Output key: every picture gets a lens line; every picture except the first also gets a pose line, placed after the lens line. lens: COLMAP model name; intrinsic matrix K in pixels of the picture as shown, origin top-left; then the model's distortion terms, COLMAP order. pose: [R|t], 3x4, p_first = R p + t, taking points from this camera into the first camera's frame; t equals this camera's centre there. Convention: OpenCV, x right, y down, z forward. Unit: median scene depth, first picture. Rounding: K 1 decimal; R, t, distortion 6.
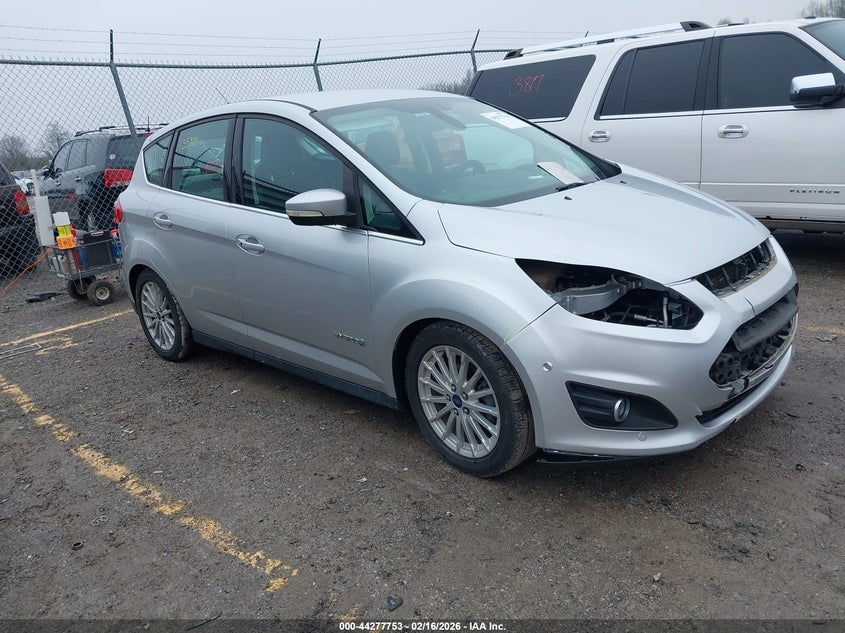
lens RADIAL K [[701.1, 0, 422.5], [0, 701.1, 316.5], [0, 0, 1]] dist [-0.002165, 0.003813]
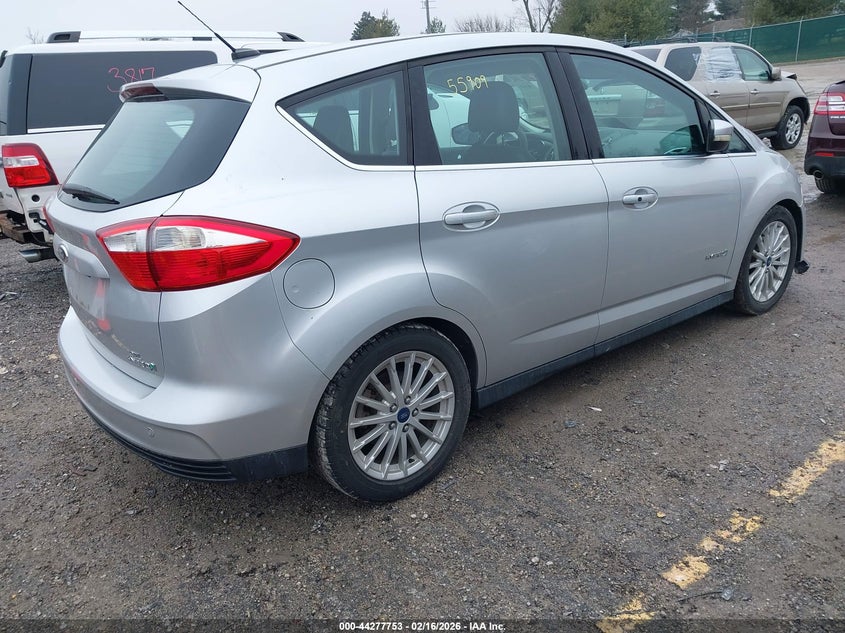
lens RADIAL K [[707.6, 0, 422.5], [0, 707.6, 316.5], [0, 0, 1]] dist [0.055151, -0.008726]
pose [[0.076732, -0.203160, 0.976134, -1.060464], [0.327797, 0.929739, 0.167736, -0.186065], [-0.941627, 0.307103, 0.137936, 1.078535]]
